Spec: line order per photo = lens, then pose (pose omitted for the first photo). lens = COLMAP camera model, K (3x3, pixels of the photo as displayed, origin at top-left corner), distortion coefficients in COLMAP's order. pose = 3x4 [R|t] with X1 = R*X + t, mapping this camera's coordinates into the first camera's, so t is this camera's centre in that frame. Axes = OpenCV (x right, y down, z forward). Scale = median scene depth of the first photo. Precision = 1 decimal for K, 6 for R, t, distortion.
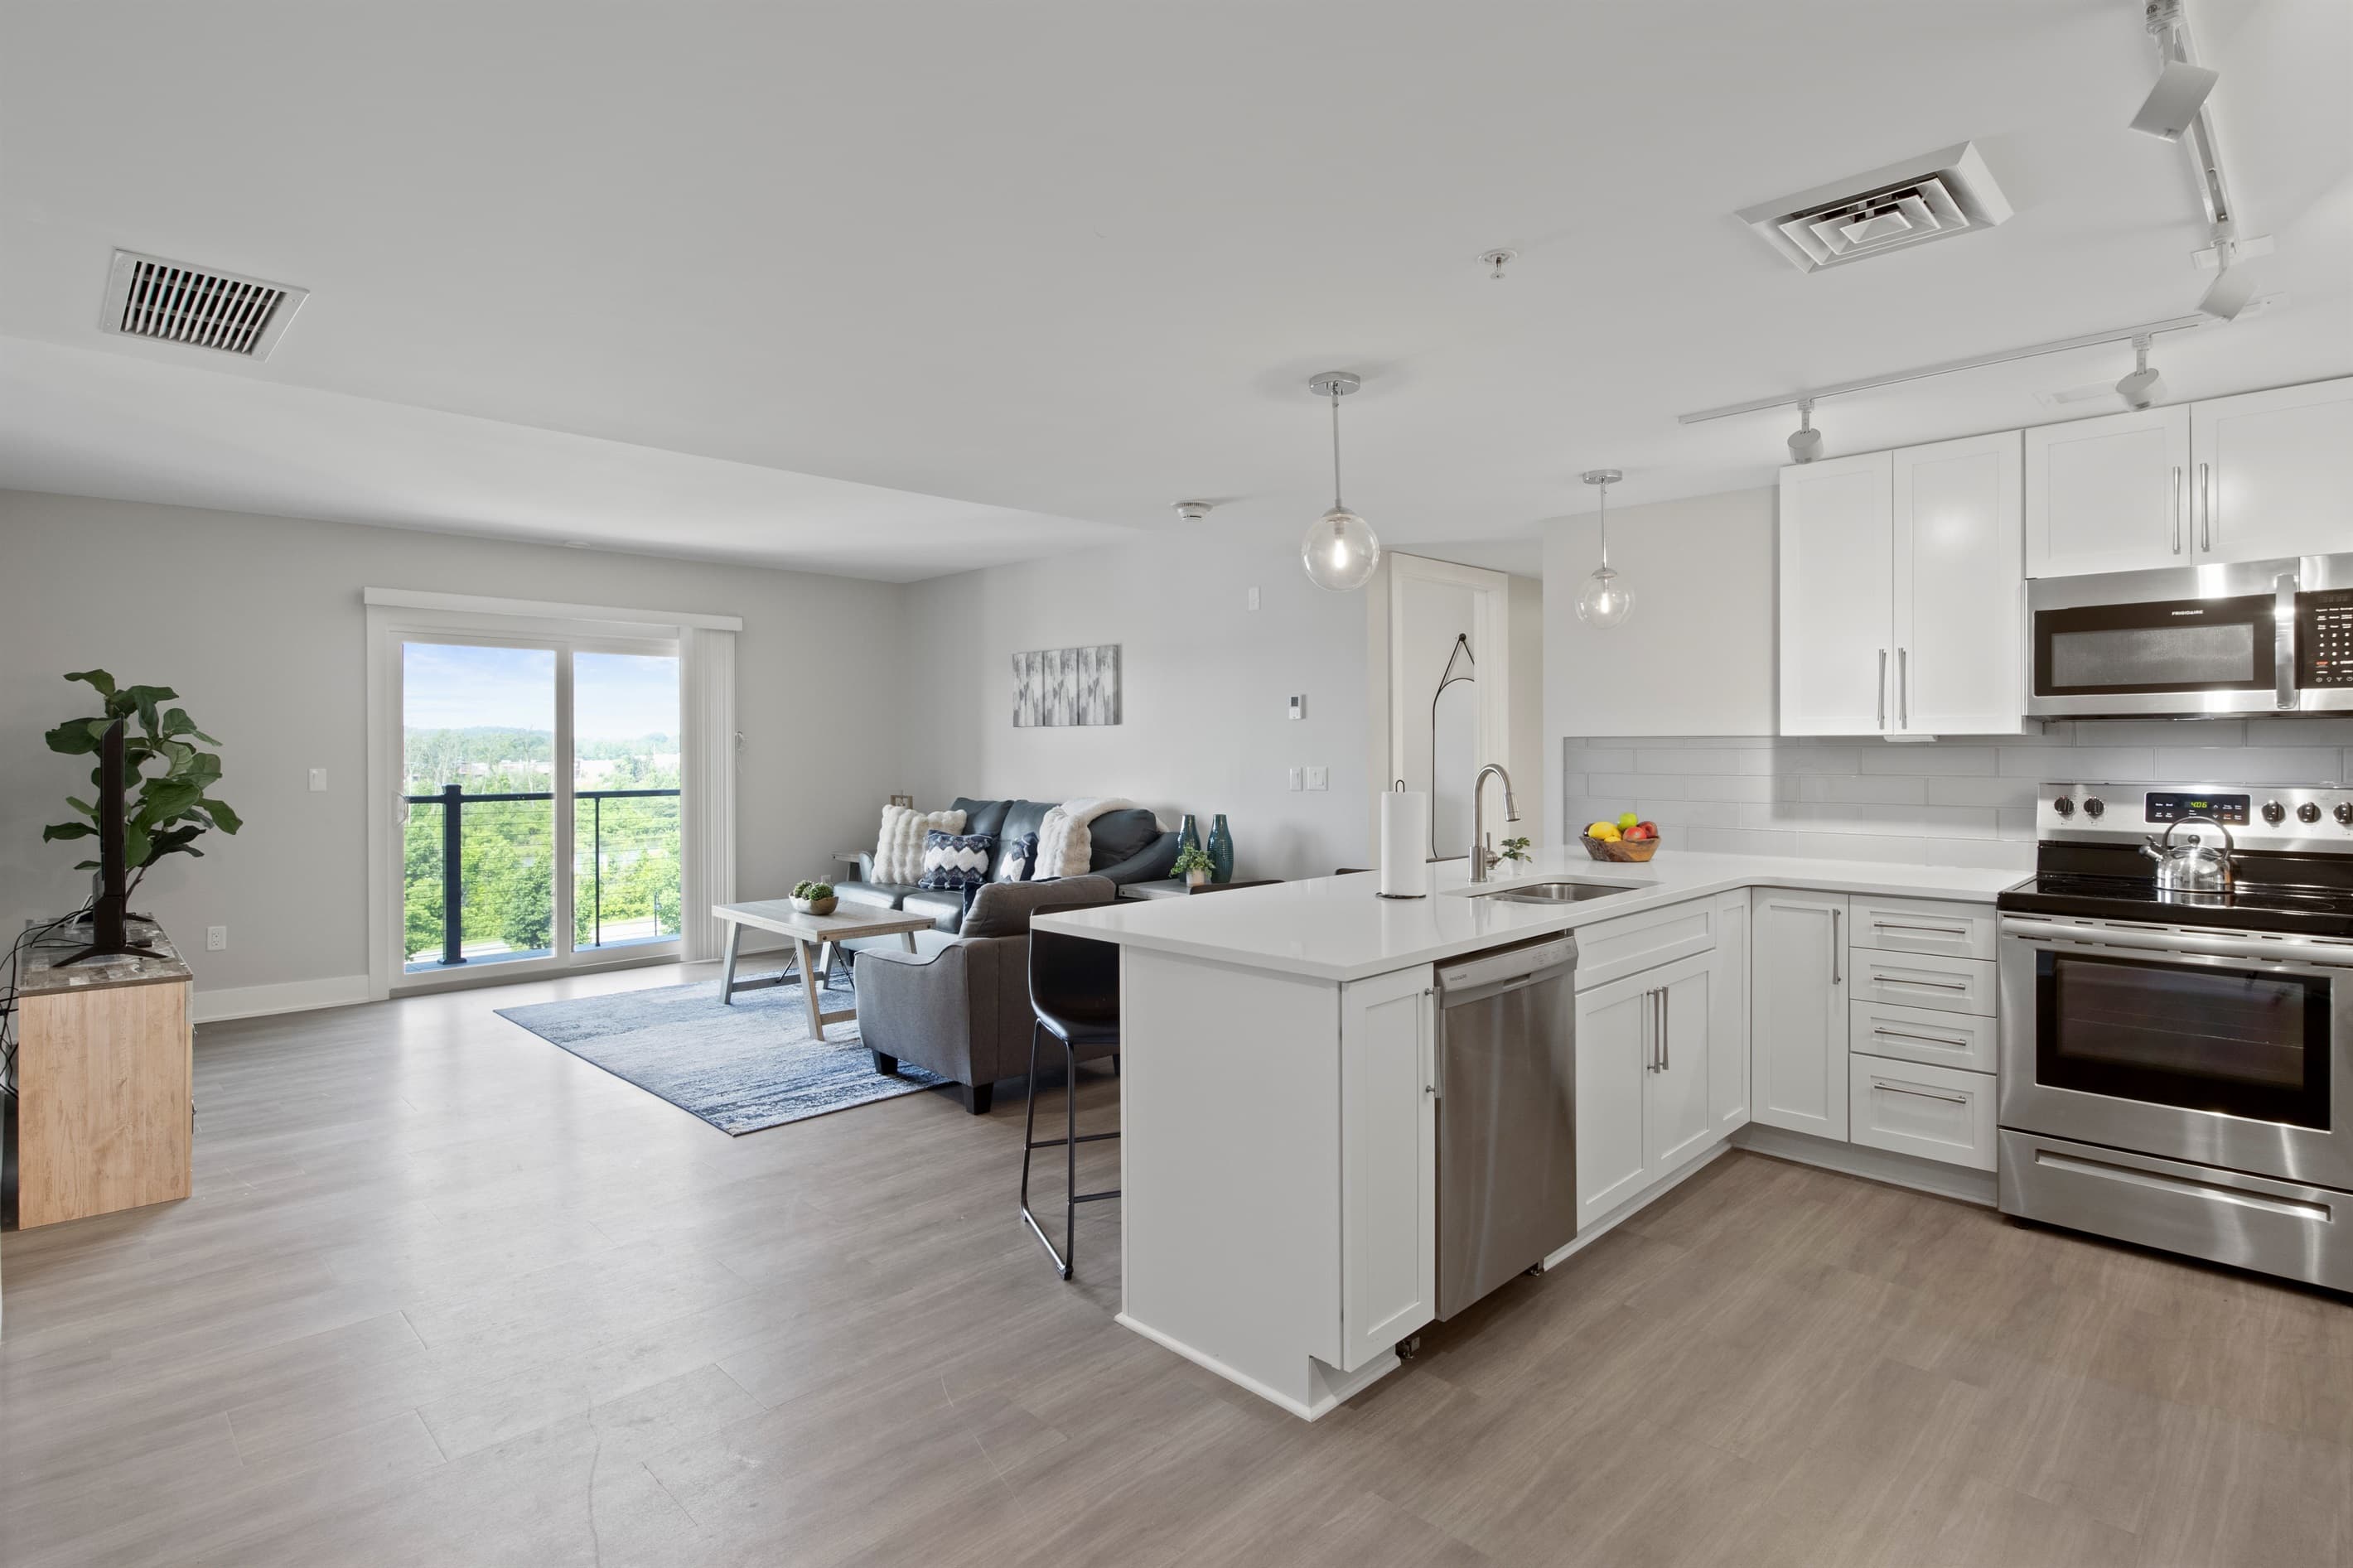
lens RADIAL K [[1174.8, 0, 1166.7], [0, 1174.8, 754.4], [0, 0, 1]] dist [0.000643, -0.000171]
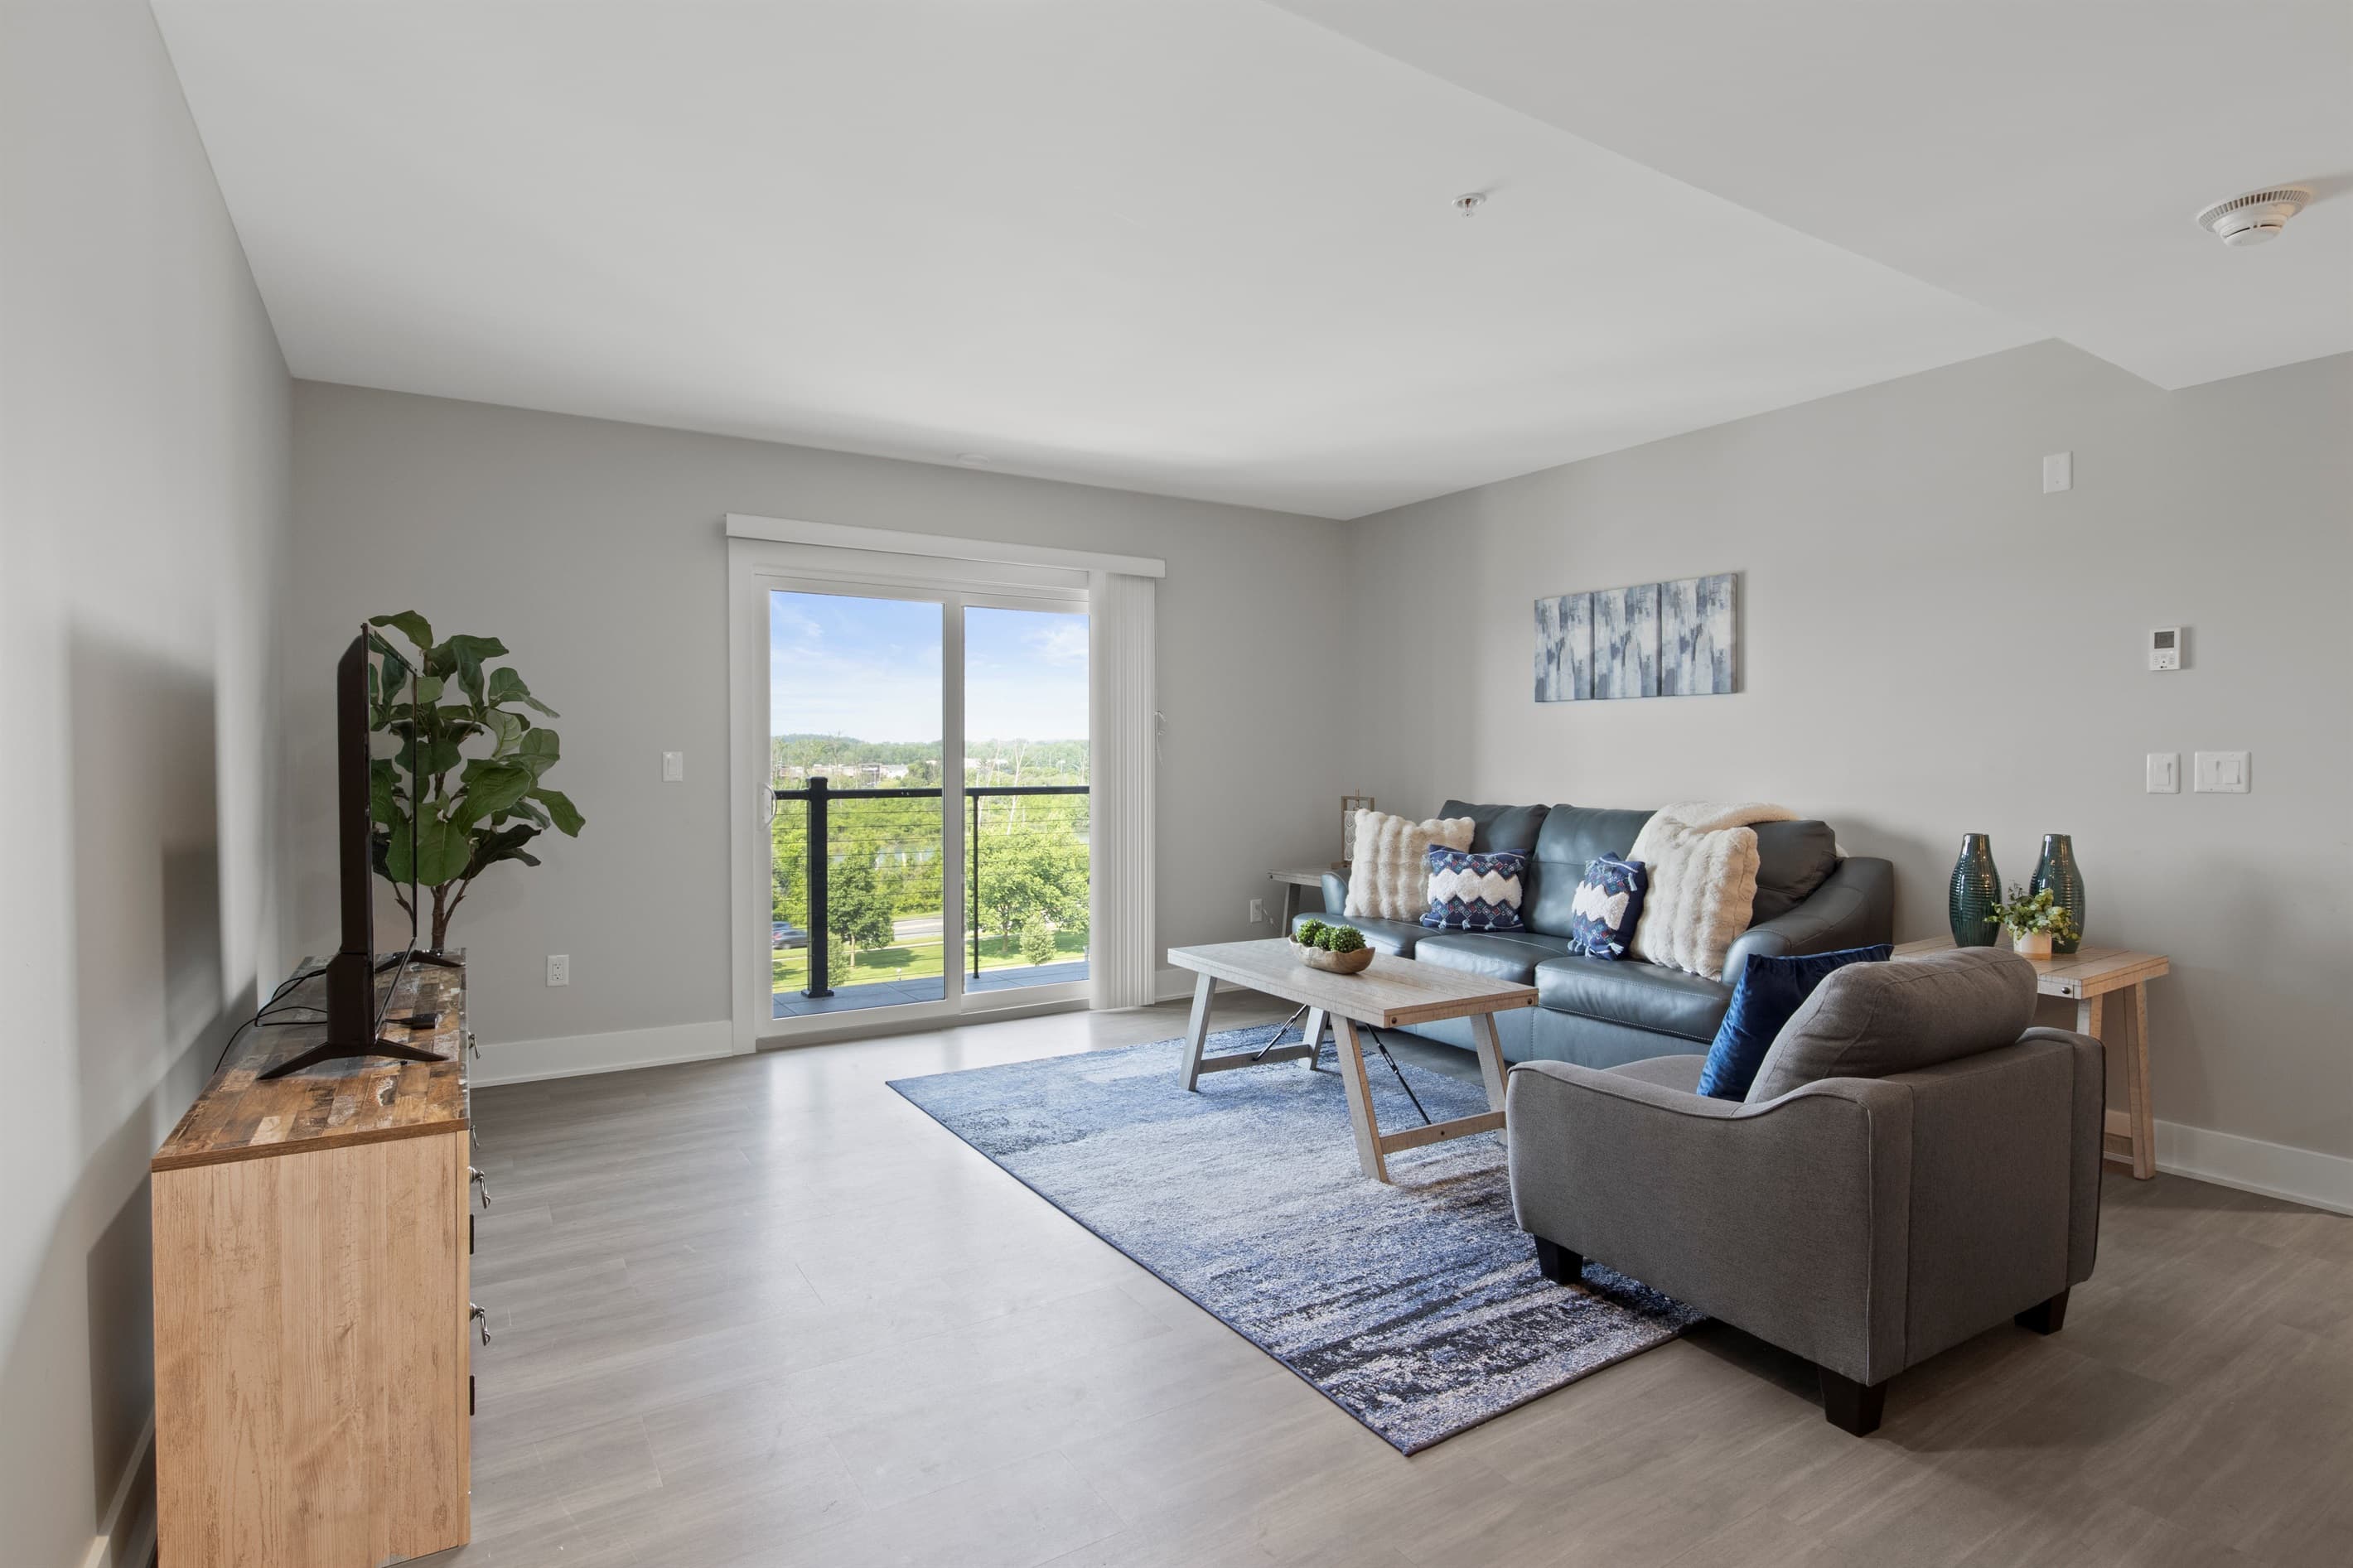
lens RADIAL K [[1177.7, 0, 1187.9], [0, 1177.7, 780.6], [0, 0, 1]] dist [-0.001184, 0.000380]
pose [[0.978122, 0.007934, -0.207883, -0.232100], [-0.004436, 0.999841, 0.017290, 0.015936], [0.207987, -0.015989, 0.978001, 0.315979]]
